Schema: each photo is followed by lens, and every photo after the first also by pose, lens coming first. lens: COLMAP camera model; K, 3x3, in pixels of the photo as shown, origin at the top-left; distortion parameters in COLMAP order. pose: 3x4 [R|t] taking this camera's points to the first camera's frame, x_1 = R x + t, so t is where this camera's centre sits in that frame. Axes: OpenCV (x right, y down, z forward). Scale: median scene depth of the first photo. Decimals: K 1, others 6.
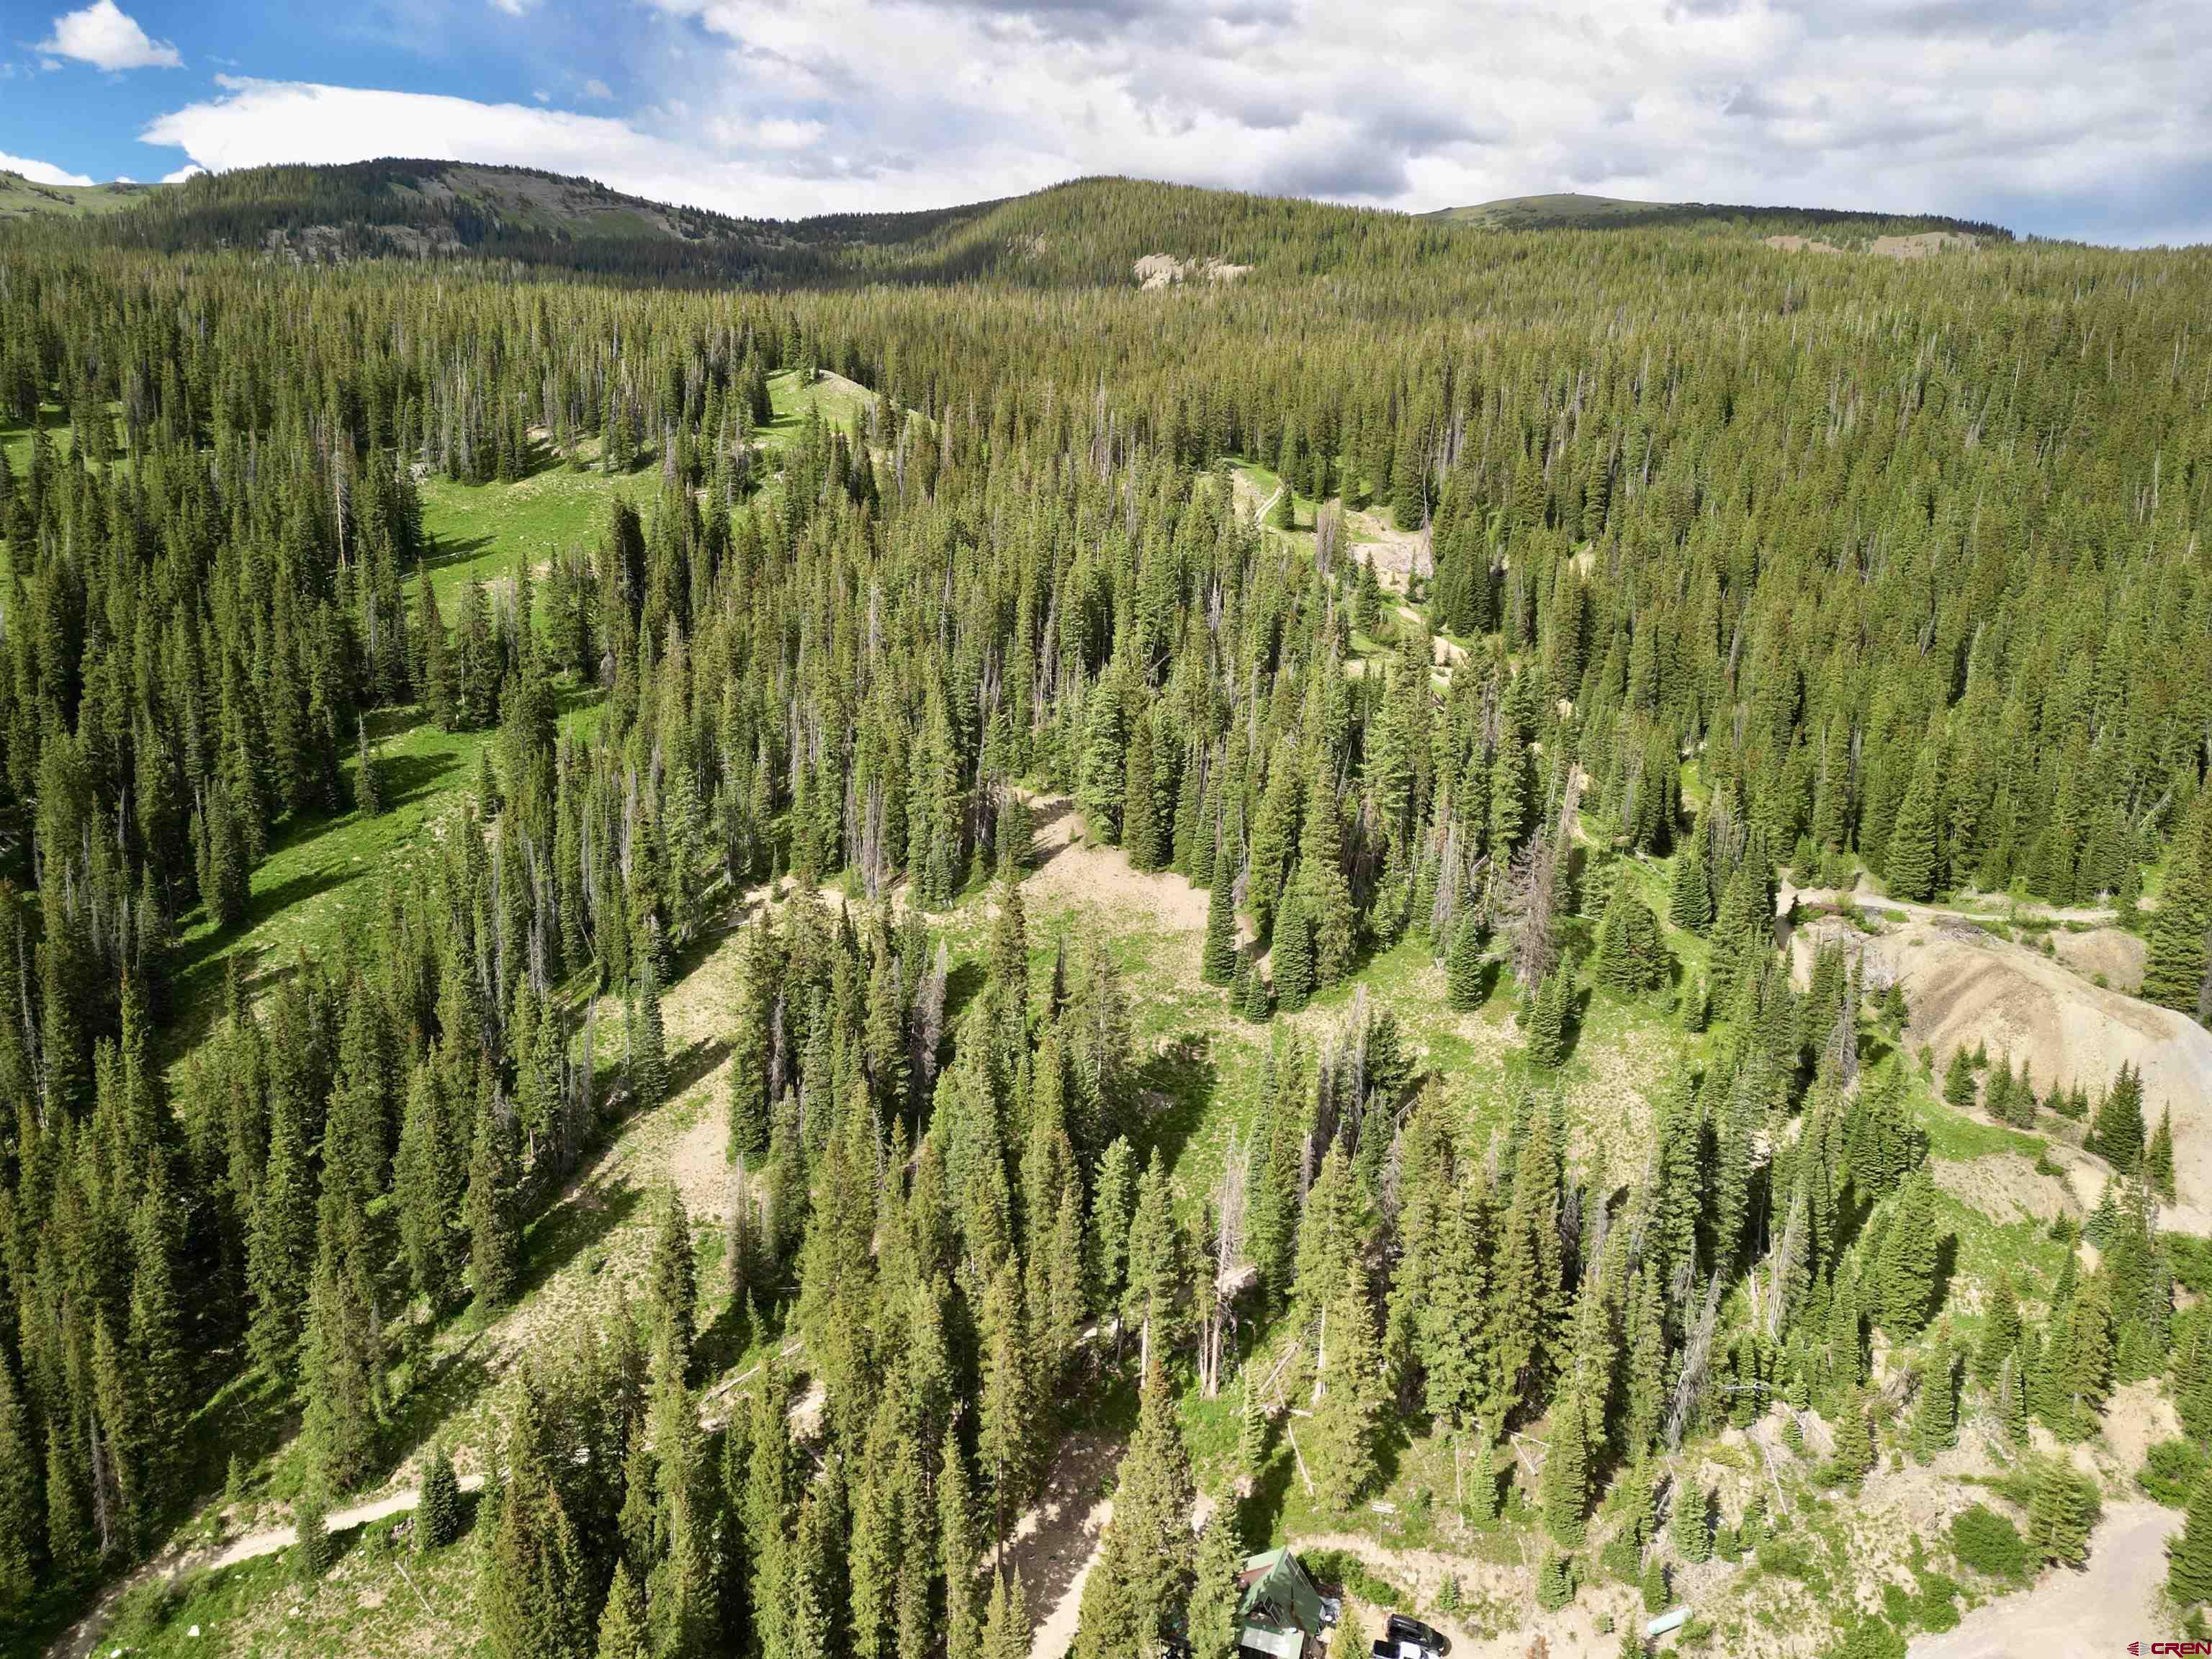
lens RADIAL K [[1540.1, 0, 1106.0], [0, 1540.1, 829.5], [0, 0, 1]] dist [0.075798, -0.082006]
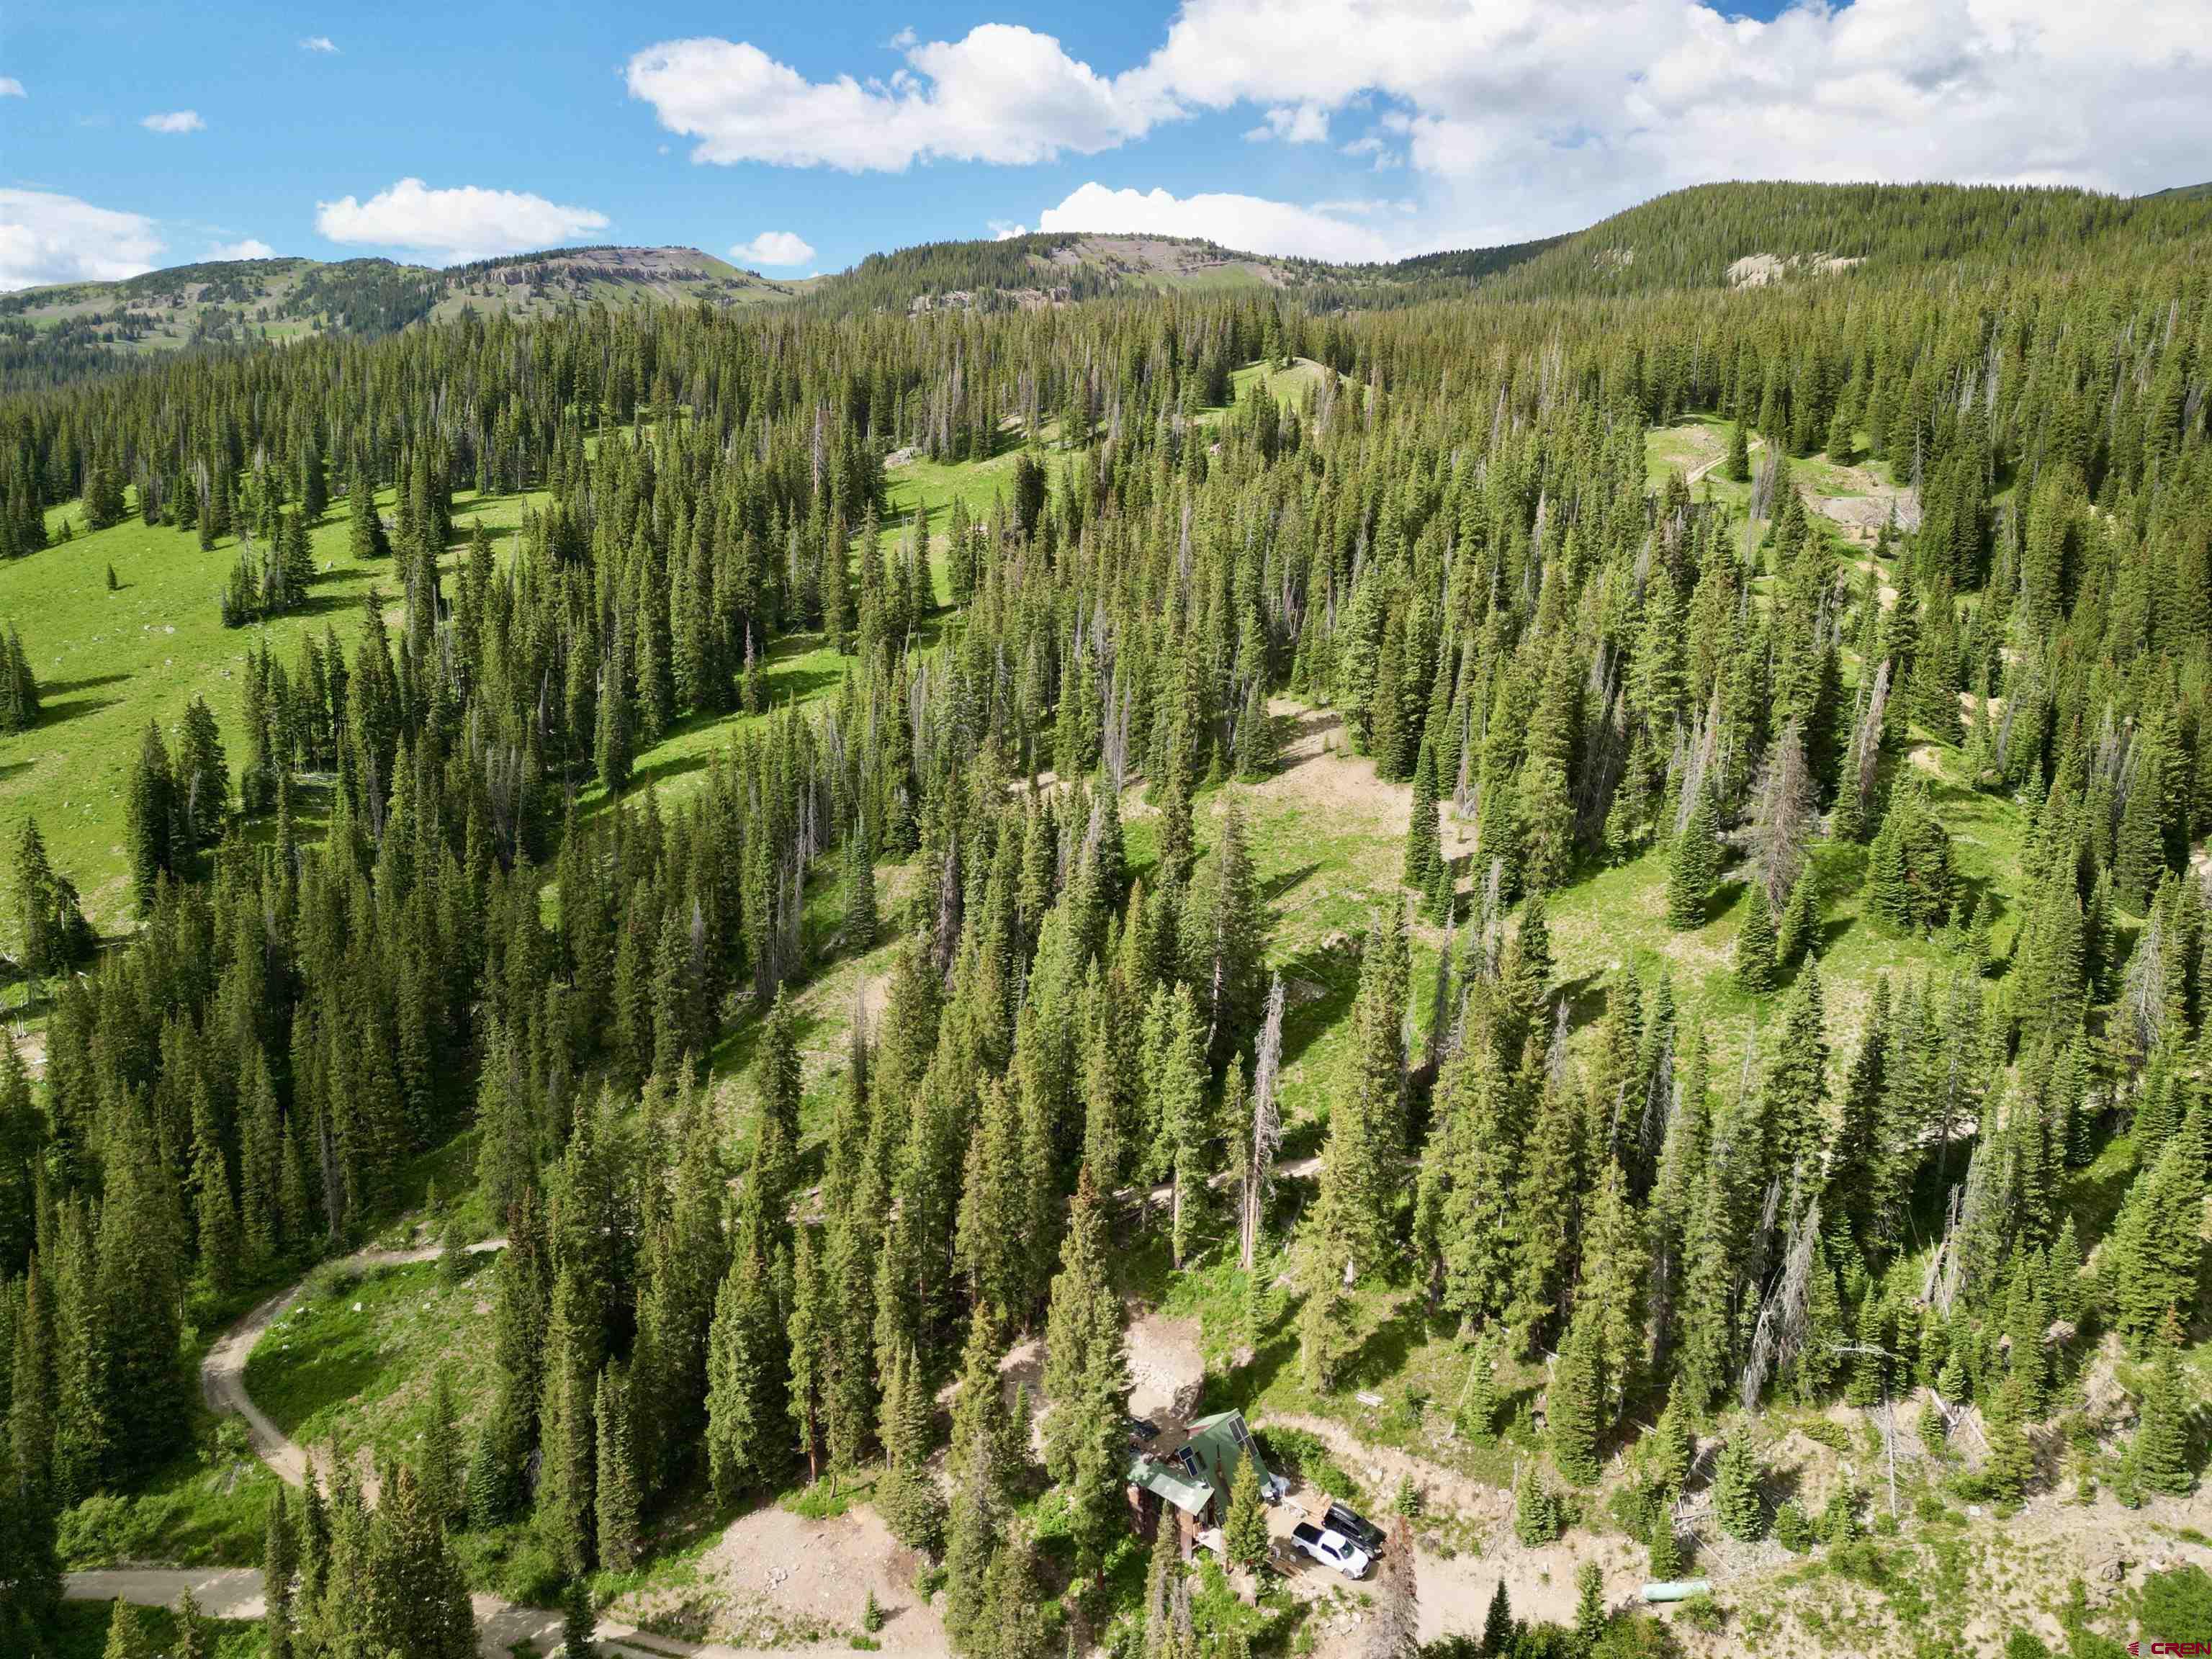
lens RADIAL K [[1546.1, 0, 1106.0], [0, 1546.1, 829.5], [0, 0, 1]] dist [0.045509, -0.036220]
pose [[0.927936, 0.061547, -0.367623, 0.247016], [-0.073148, 0.997164, -0.017692, 0.100015], [0.365492, 0.043308, 0.929806, 0.079606]]
